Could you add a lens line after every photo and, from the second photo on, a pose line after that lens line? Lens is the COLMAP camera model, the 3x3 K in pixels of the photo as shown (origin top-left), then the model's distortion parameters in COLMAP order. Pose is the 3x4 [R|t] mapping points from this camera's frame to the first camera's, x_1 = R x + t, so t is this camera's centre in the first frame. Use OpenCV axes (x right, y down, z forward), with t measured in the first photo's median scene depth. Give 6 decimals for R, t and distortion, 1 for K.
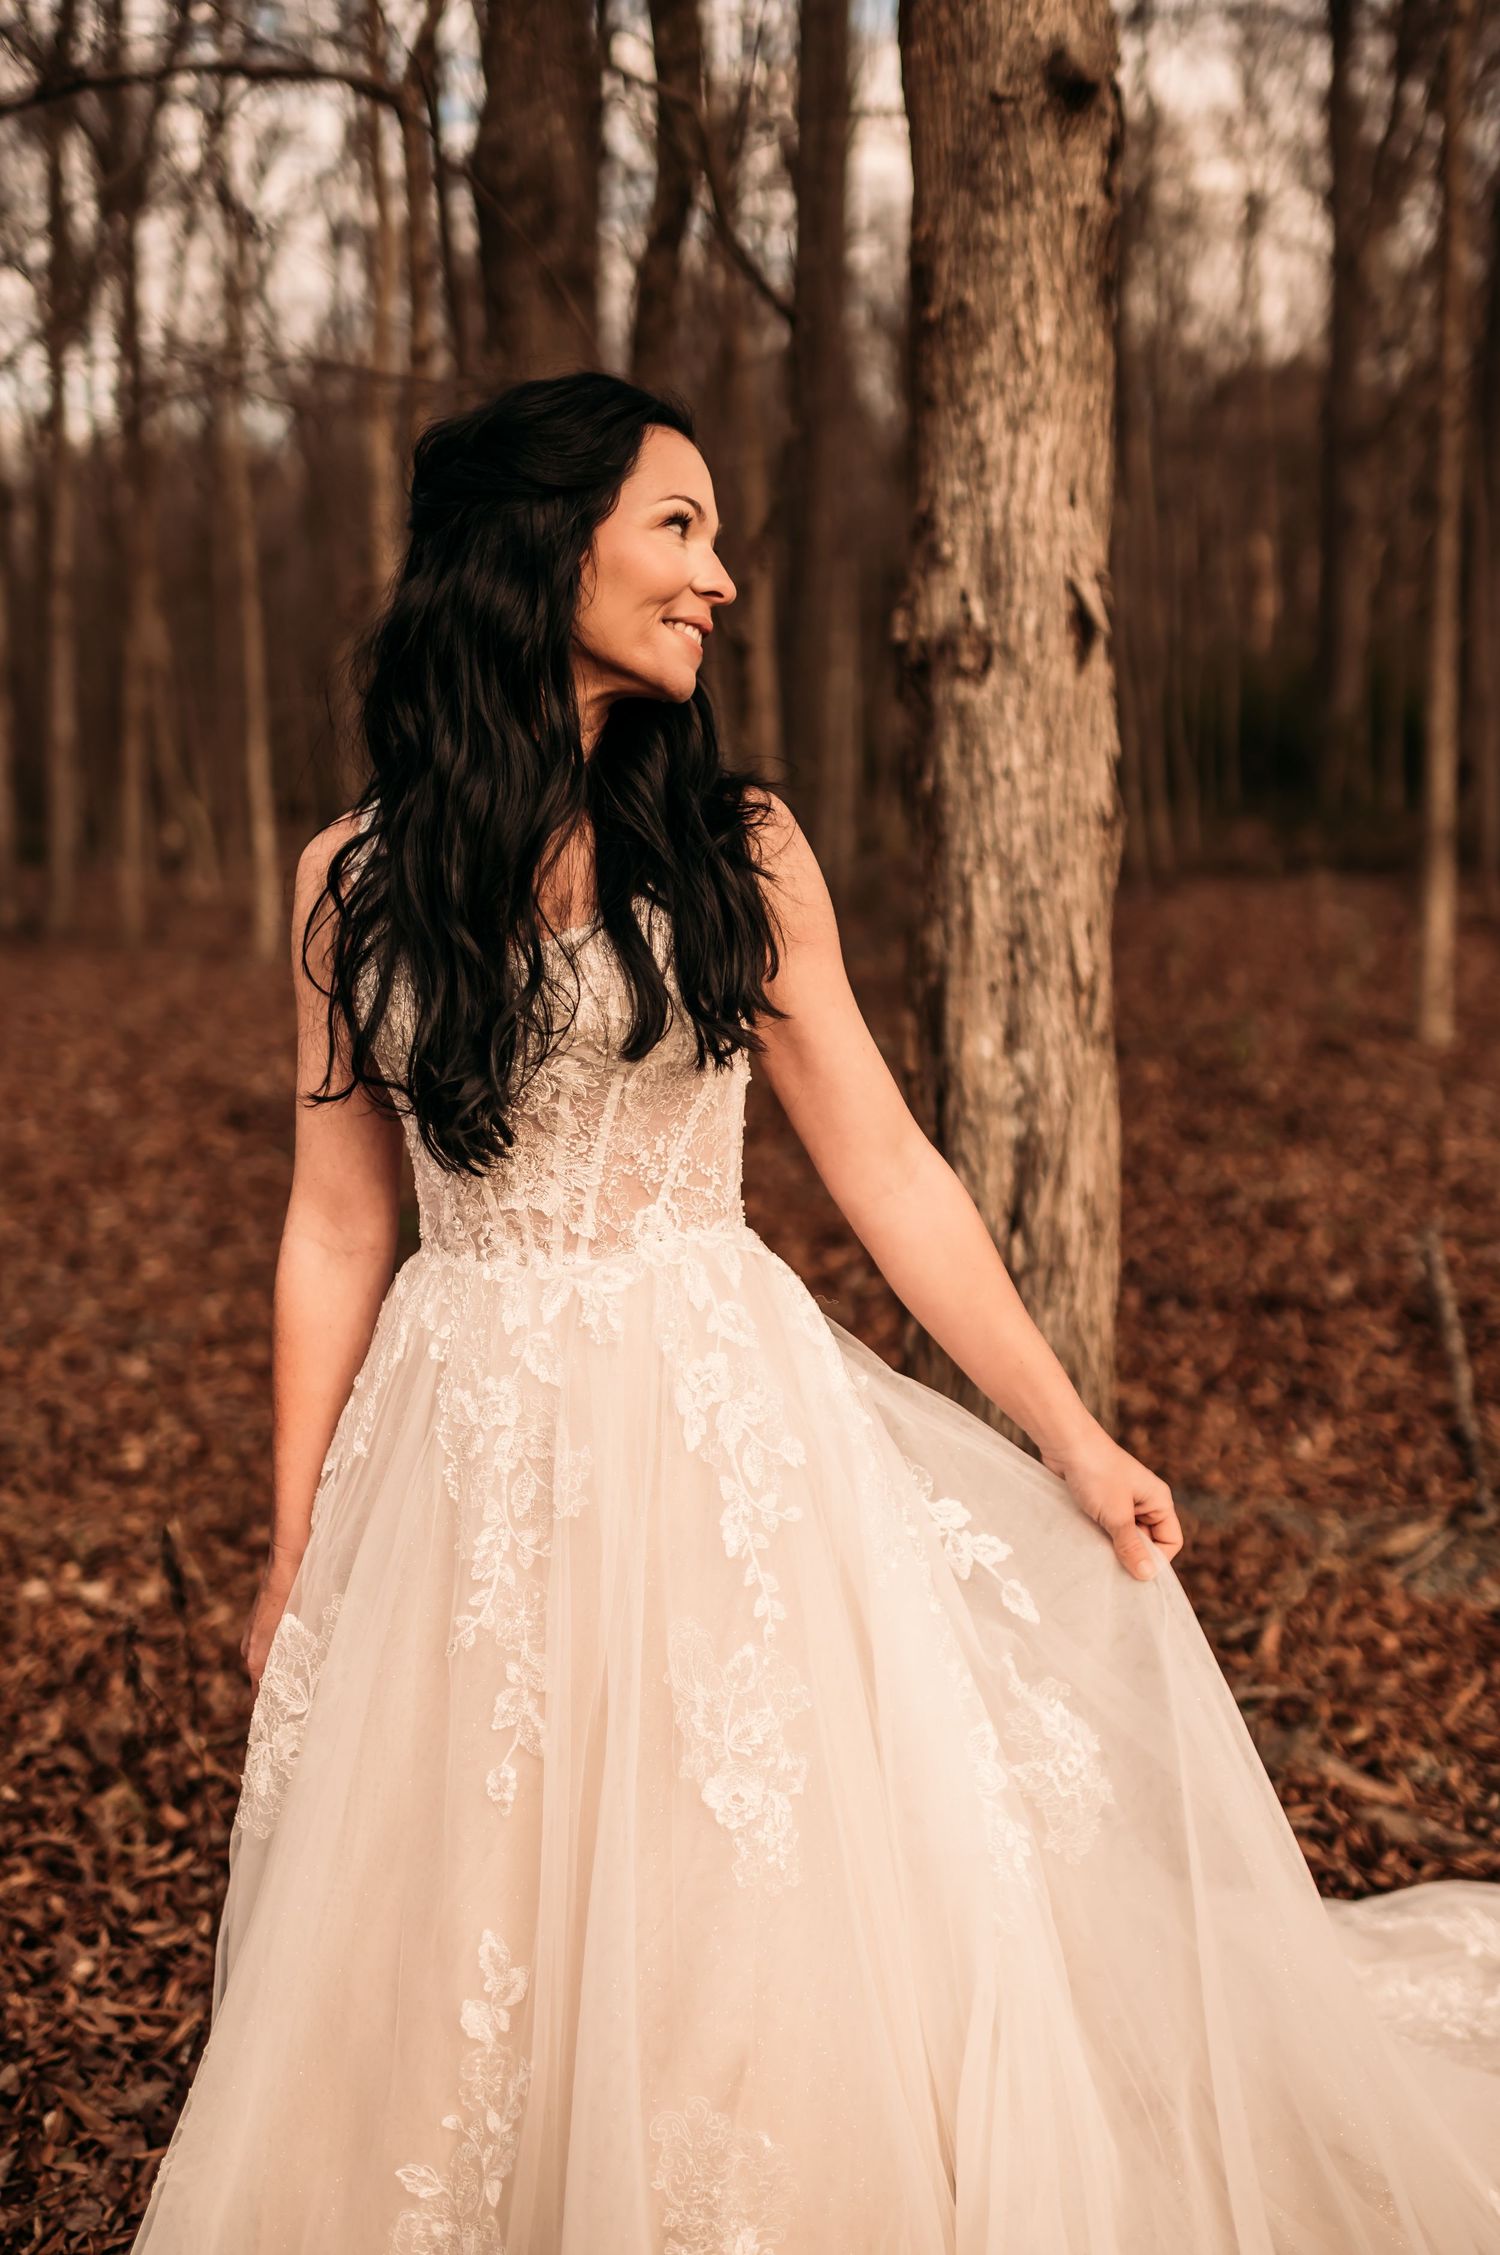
lens RADIAL K [[2380.4, 0, 748.1], [0, 2380.4, 1108.5], [0, 0, 1]] dist [-0.001476, 0.000000]
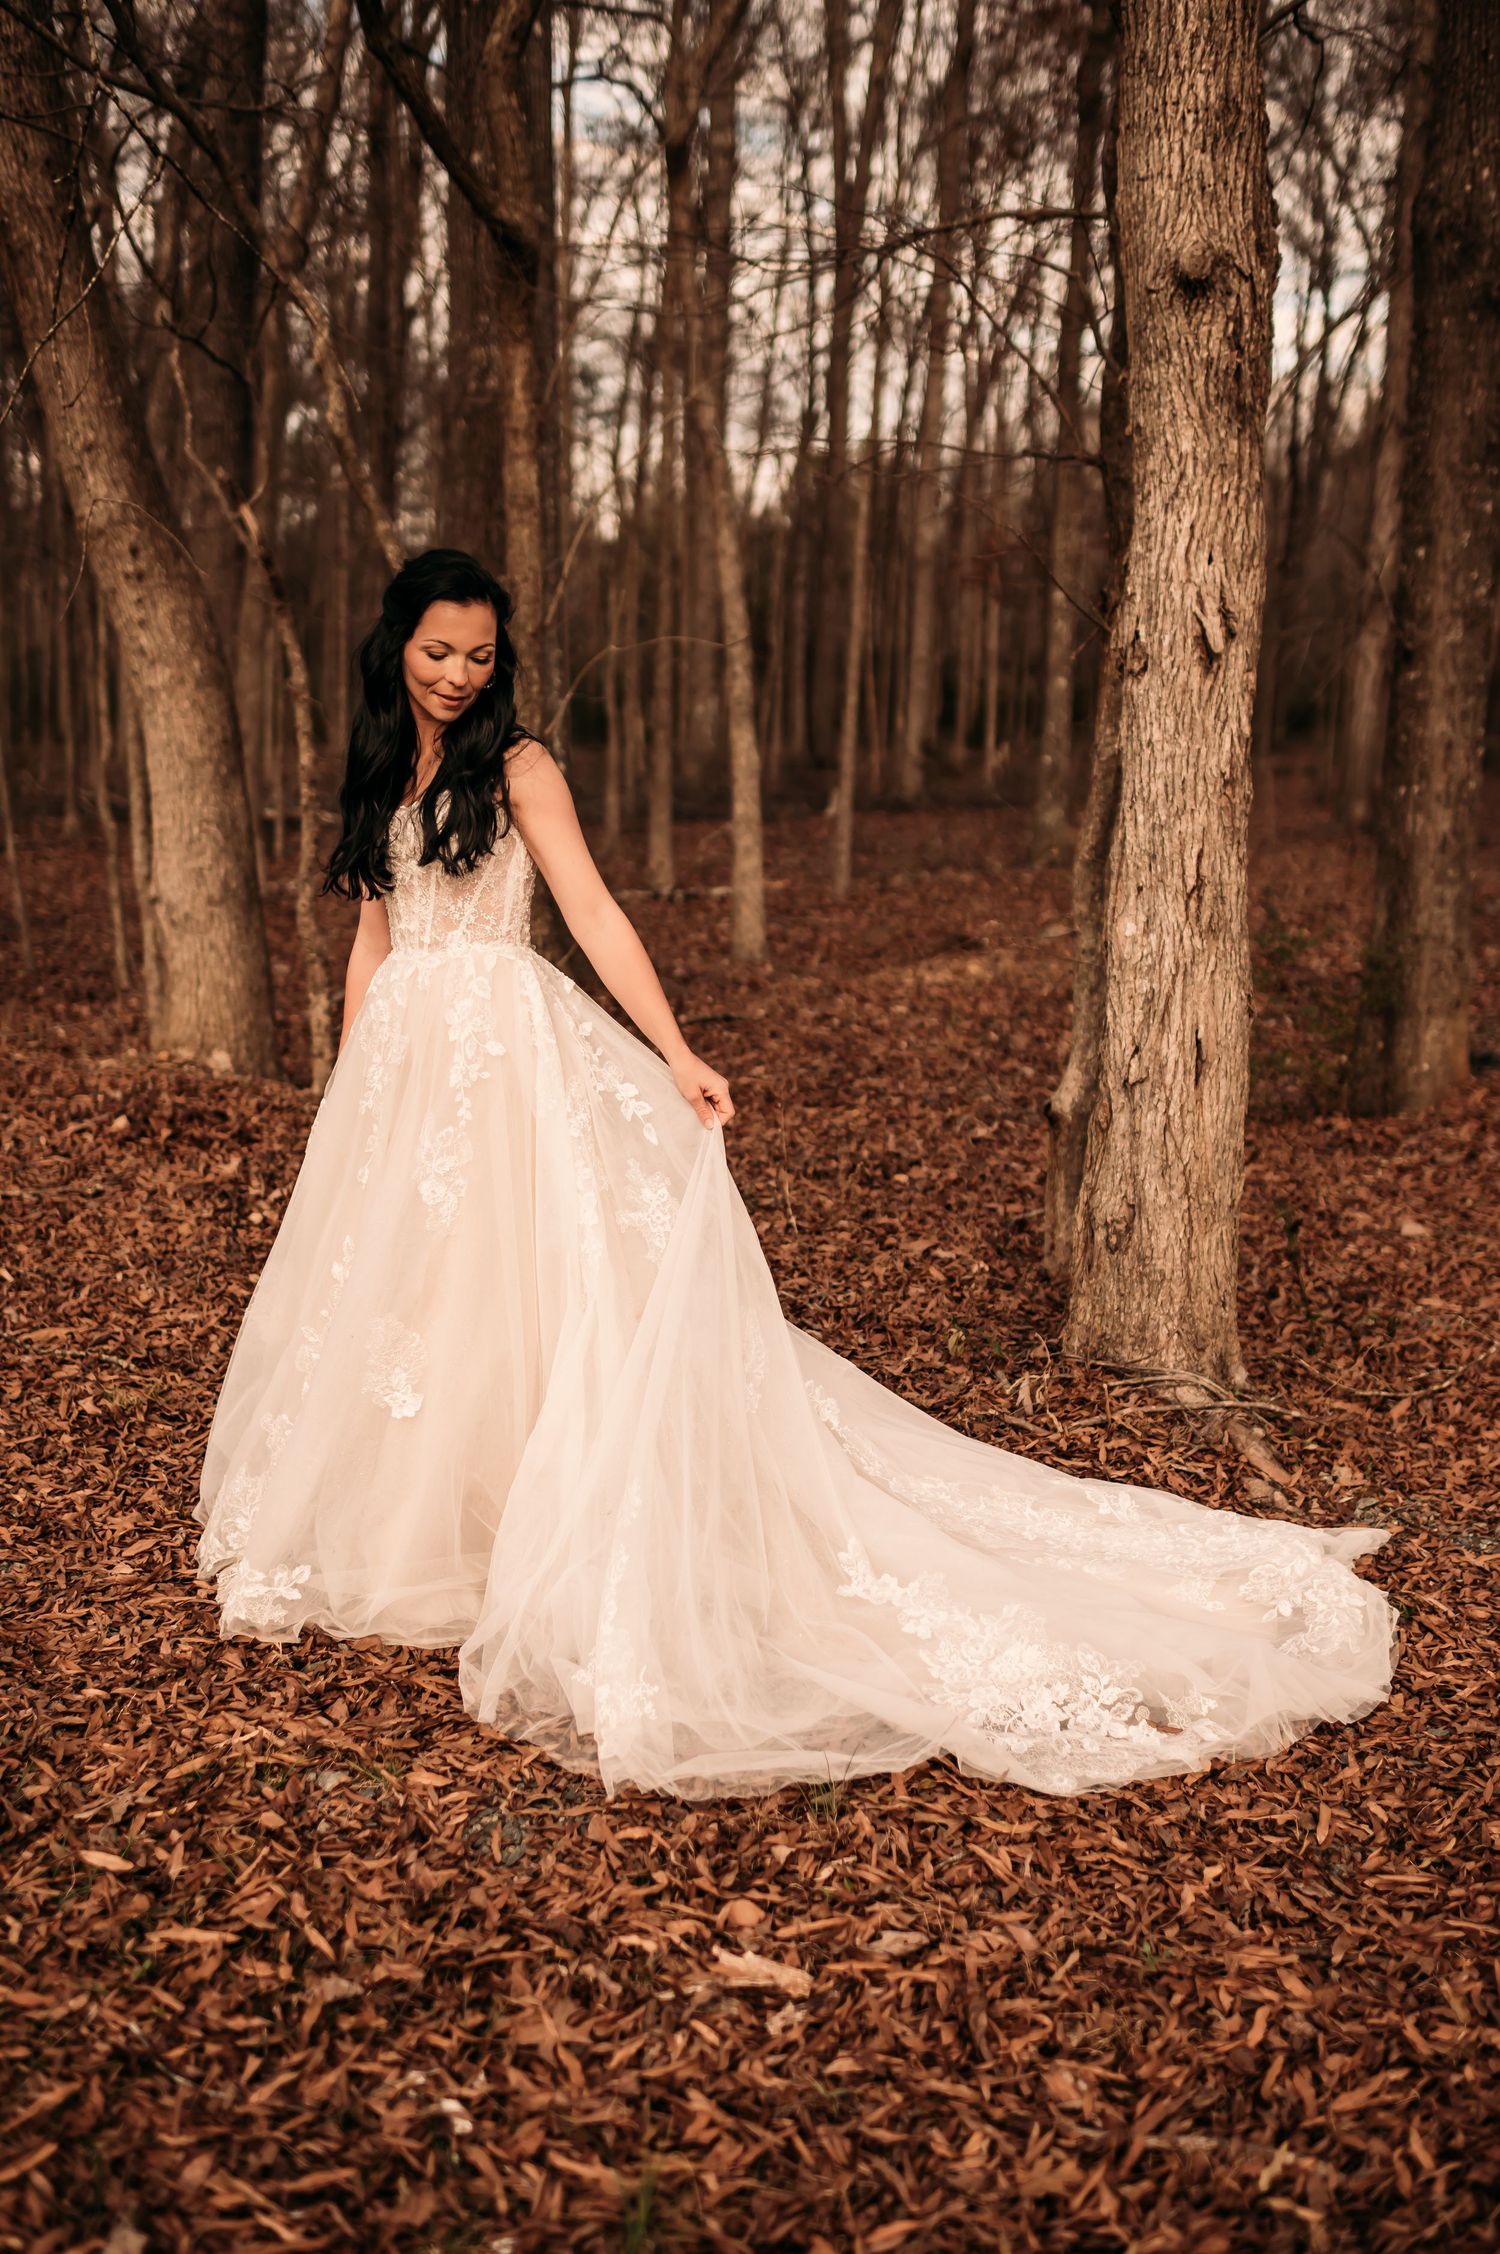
lens RADIAL K [[2238.0, 0, 746.2], [0, 2238.0, 1138.6], [0, 0, 1]] dist [0.012748, 0.000000]
pose [[0.806725, 0.166209, -0.567071, 0.756515], [-0.132501, 0.986073, 0.100520, -0.005185], [0.575880, -0.005955, 0.817512, -0.292807]]
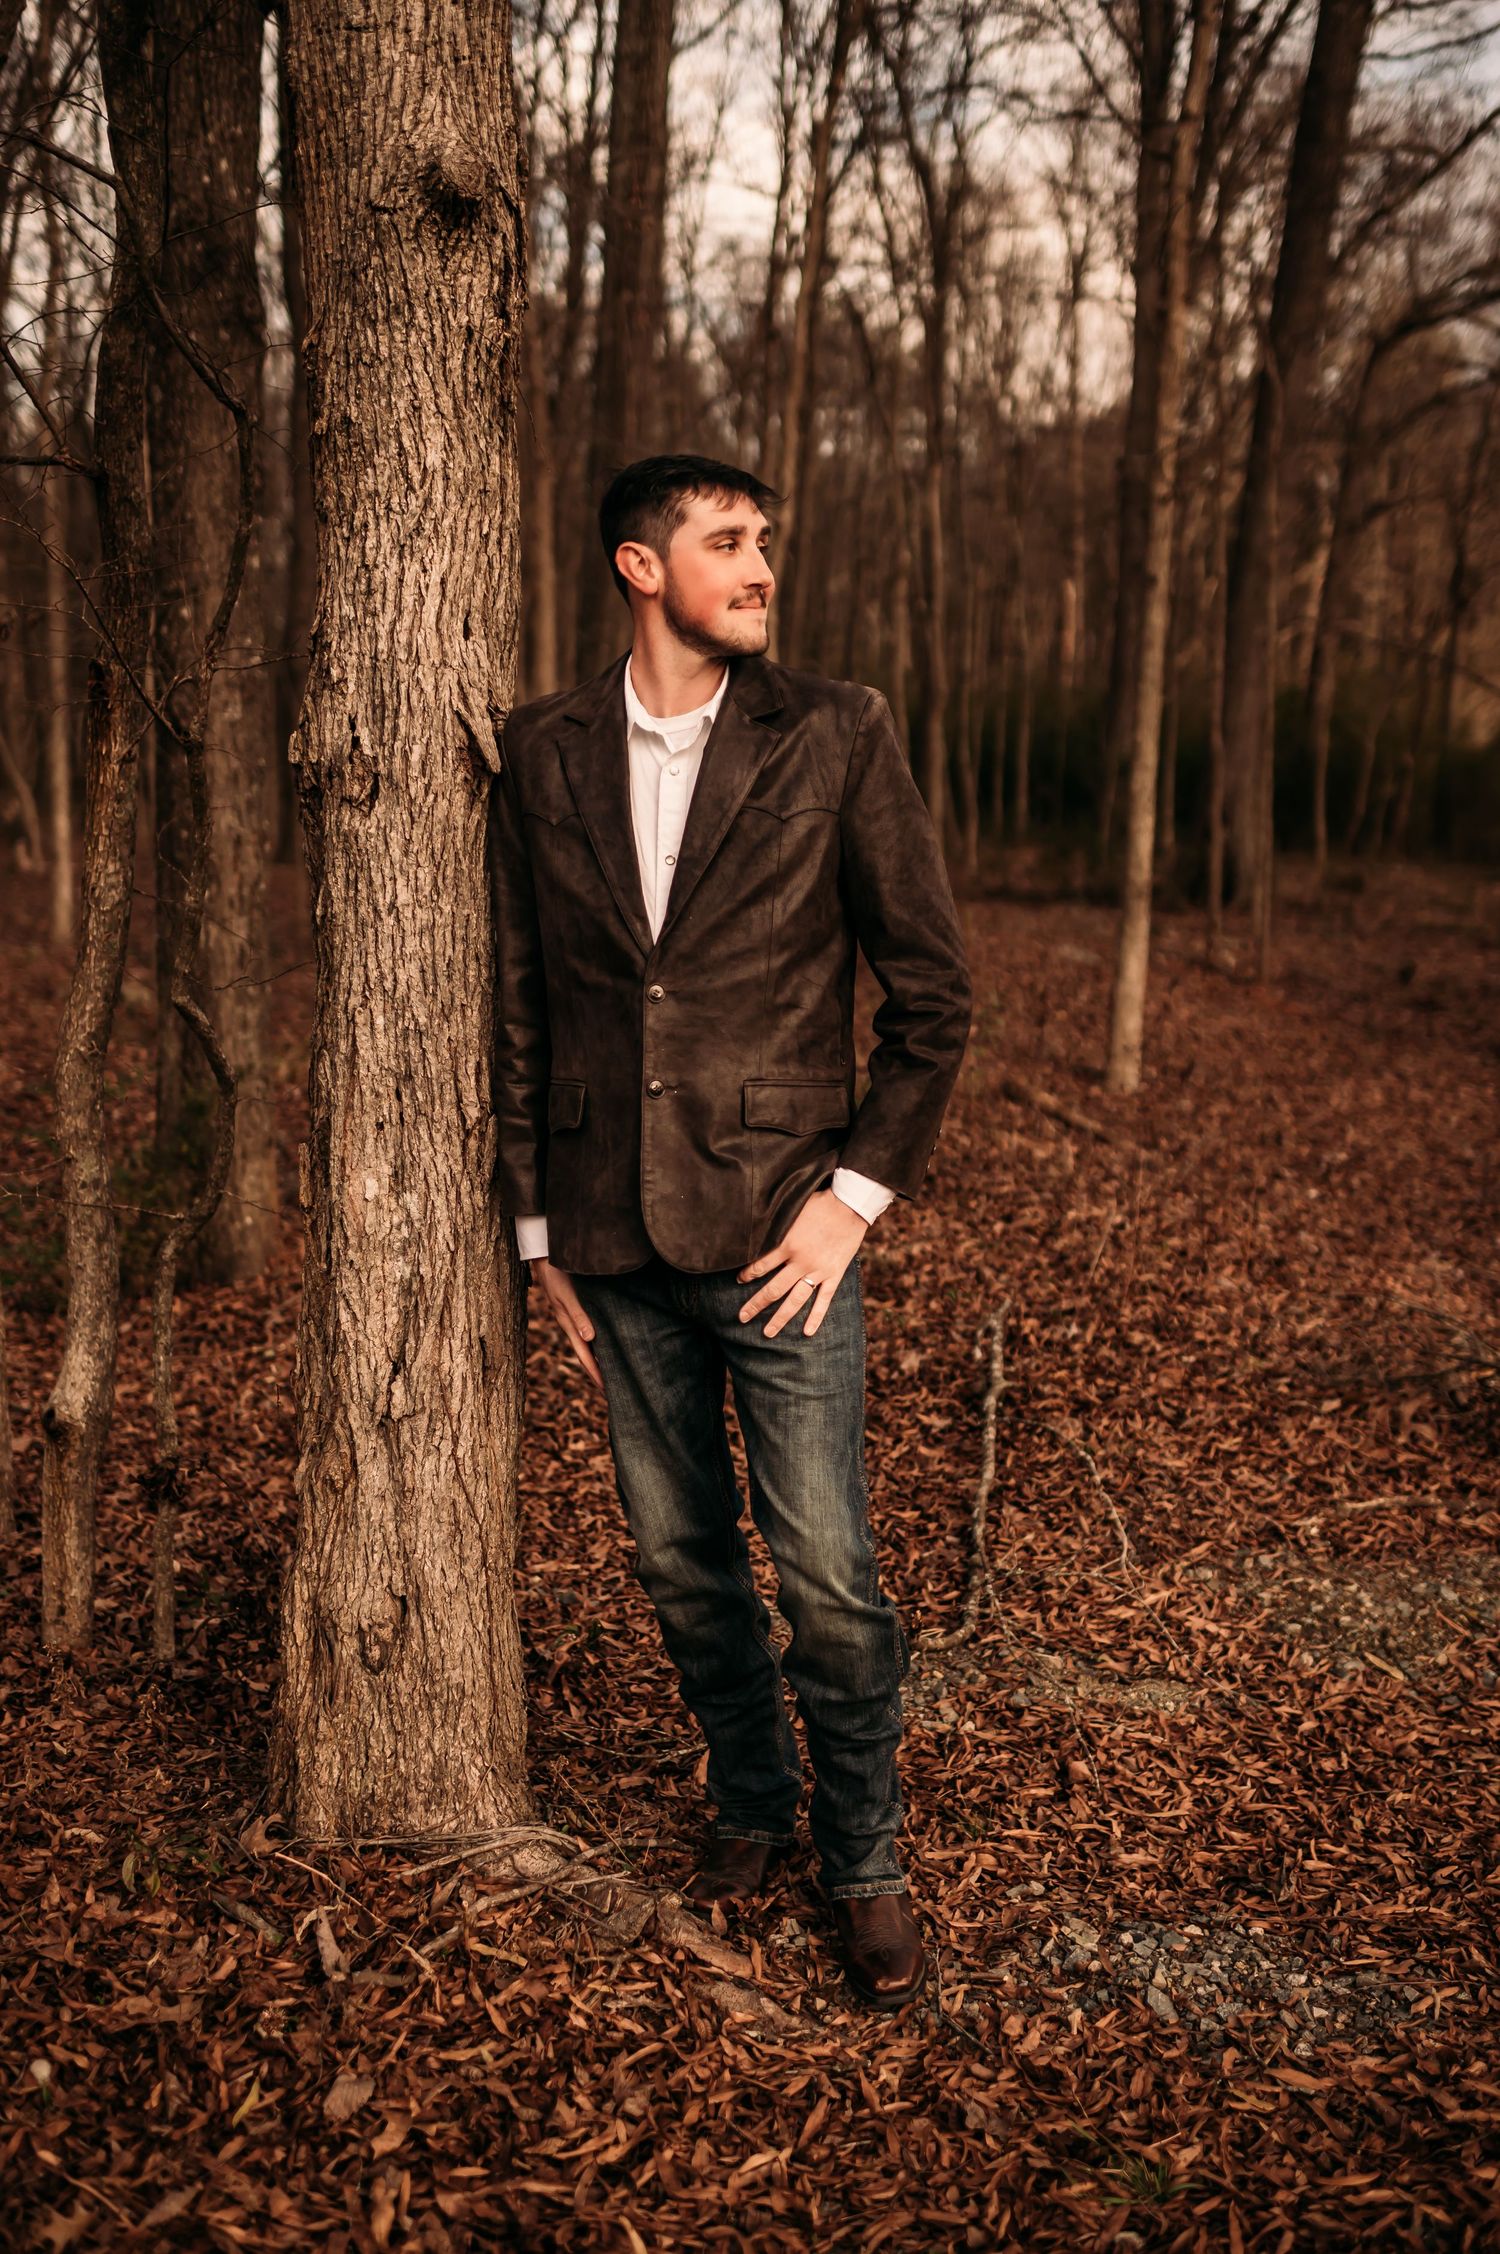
lens RADIAL K [[2238.0, 0, 739.4], [0, 2238.0, 1130.3], [0, 0, 1]] dist [0.012748, 0.000000]
pose [[0.996105, 0.040265, 0.078441, 0.186063], [-0.041483, 0.999042, 0.013958, -0.071090], [-0.077804, -0.017158, 0.996821, 0.083668]]
